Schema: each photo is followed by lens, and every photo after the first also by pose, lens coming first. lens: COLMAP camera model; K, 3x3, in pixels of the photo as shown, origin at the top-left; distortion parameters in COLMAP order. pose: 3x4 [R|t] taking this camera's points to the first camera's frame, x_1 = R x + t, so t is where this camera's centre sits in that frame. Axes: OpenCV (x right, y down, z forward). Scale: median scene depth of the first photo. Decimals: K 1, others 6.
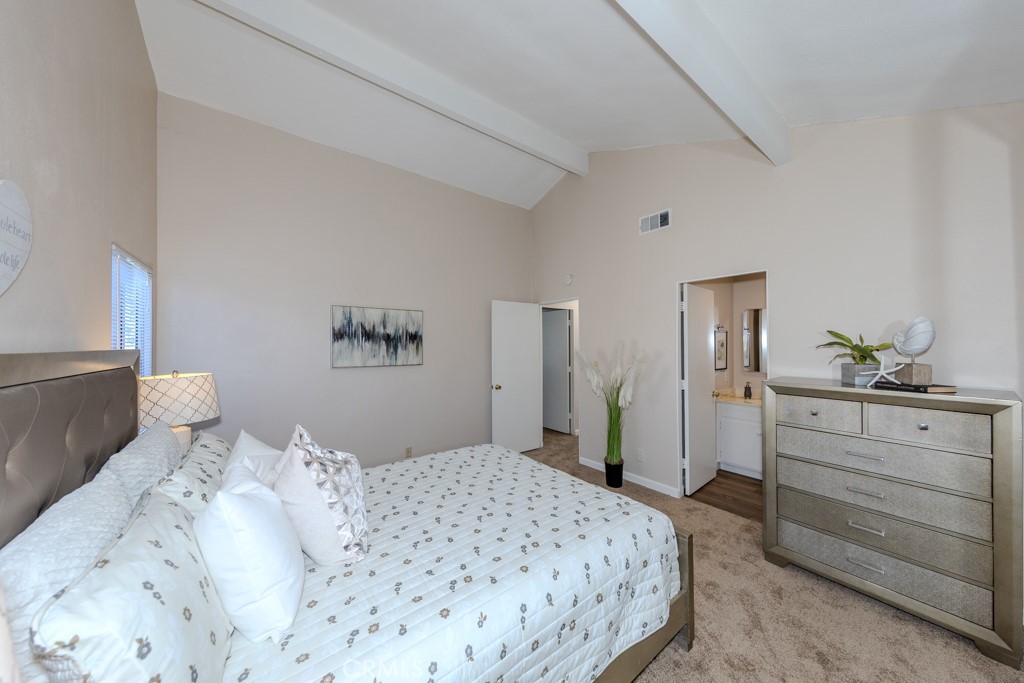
lens RADIAL K [[353.7, 0, 504.7], [0, 353.7, 345.5], [0, 0, 1]] dist [0.008340, 0.000051]
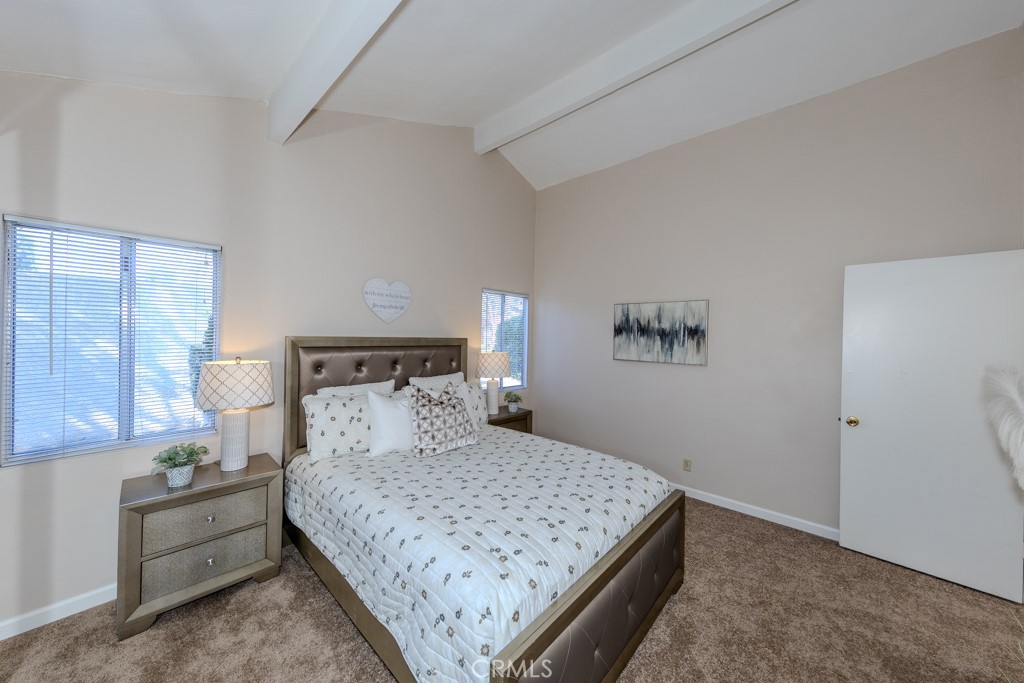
lens RADIAL K [[353.7, 0, 505.1], [0, 353.7, 332.6], [0, 0, 1]] dist [0.008340, 0.000051]
pose [[0.132250, -0.007879, -0.991185, 0.558807], [-0.024903, 0.999626, -0.011269, -0.001376], [0.990903, 0.026174, 0.132005, 0.473697]]
